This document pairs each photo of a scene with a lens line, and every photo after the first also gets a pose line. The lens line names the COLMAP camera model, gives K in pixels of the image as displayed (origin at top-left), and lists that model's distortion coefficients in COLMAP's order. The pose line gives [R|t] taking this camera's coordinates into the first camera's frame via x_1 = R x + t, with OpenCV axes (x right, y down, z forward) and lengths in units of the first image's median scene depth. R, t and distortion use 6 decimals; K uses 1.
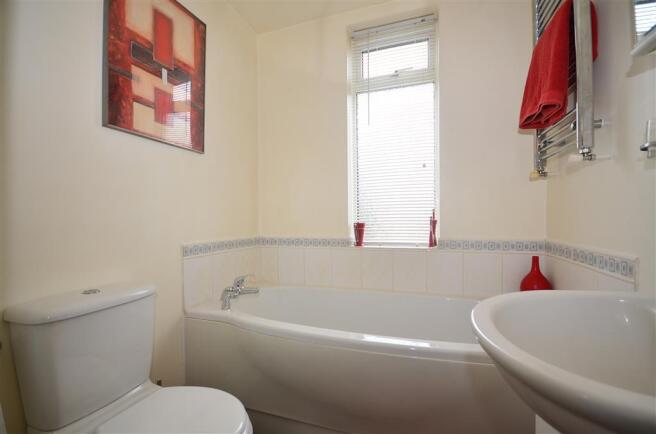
lens RADIAL K [[292.8, 0, 329.0], [0, 292.8, 216.4], [0, 0, 1]] dist [-0.004934, -0.000222]
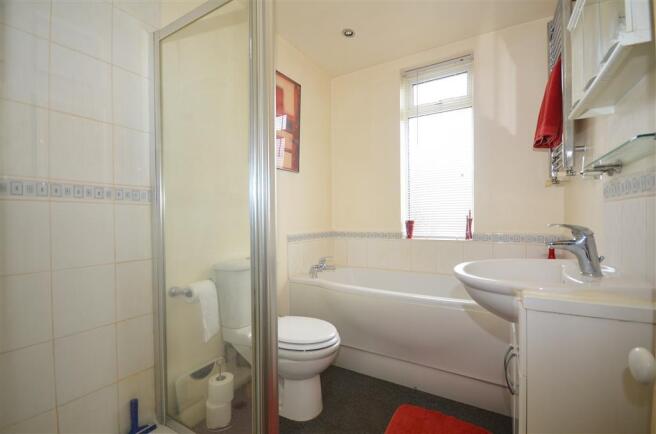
lens RADIAL K [[292.8, 0, 331.7], [0, 292.8, 219.0], [0, 0, 1]] dist [-0.004934, -0.000222]
pose [[0.983727, -0.000208, -0.179671, -0.002749], [0.002192, 0.999939, 0.010845, 0.000933], [0.179658, -0.011062, 0.983667, -0.354251]]
